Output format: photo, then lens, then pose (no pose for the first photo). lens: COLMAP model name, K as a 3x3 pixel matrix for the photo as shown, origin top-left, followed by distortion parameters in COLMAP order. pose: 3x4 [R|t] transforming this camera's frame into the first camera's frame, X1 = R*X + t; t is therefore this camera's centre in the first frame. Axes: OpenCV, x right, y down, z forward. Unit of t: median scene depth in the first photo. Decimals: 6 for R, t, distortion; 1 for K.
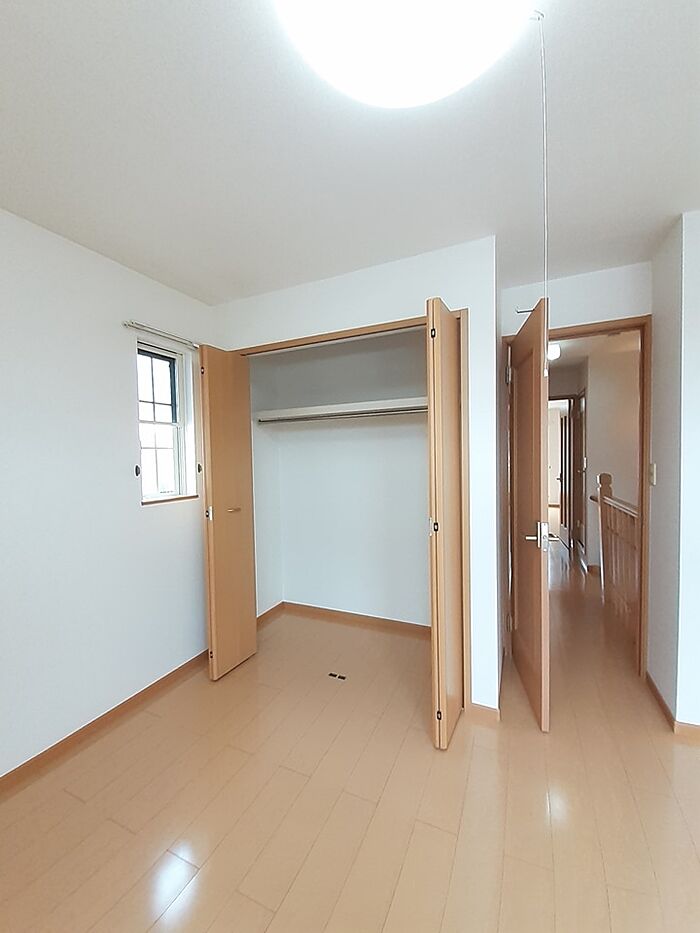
lens RADIAL K [[371.8, 0, 350.0], [0, 371.8, 466.5], [0, 0, 1]] dist [-0.001768, -0.000249]
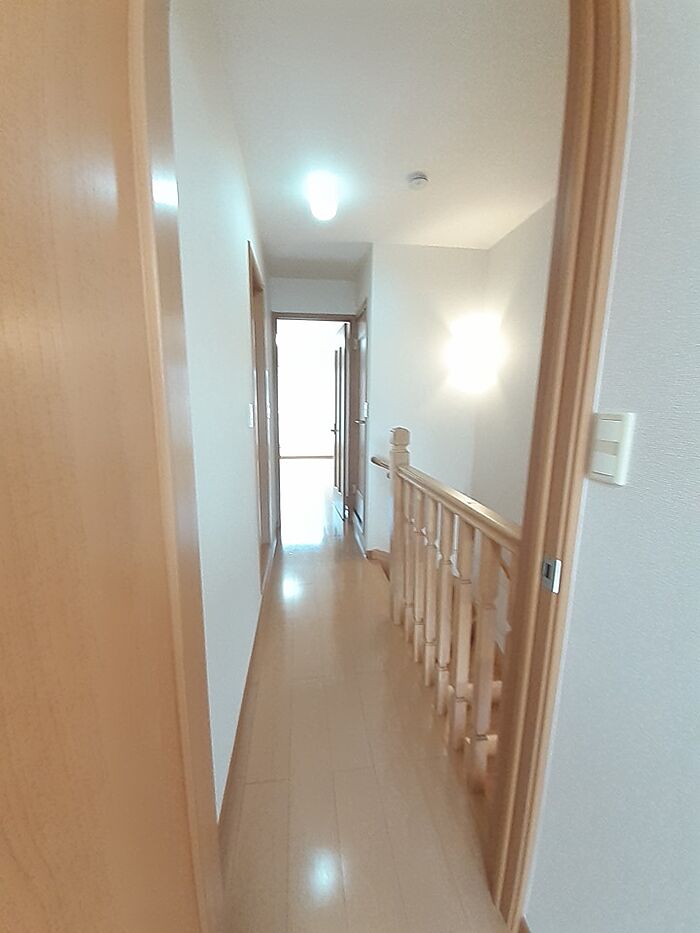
lens RADIAL K [[371.8, 0, 350.0], [0, 371.8, 466.5], [0, 0, 1]] dist [-0.001768, -0.000249]
pose [[0.847768, -0.065895, 0.526257, 0.202551], [-0.009658, 0.990169, 0.139542, -0.001397], [-0.530279, -0.123382, 0.838797, 0.361592]]
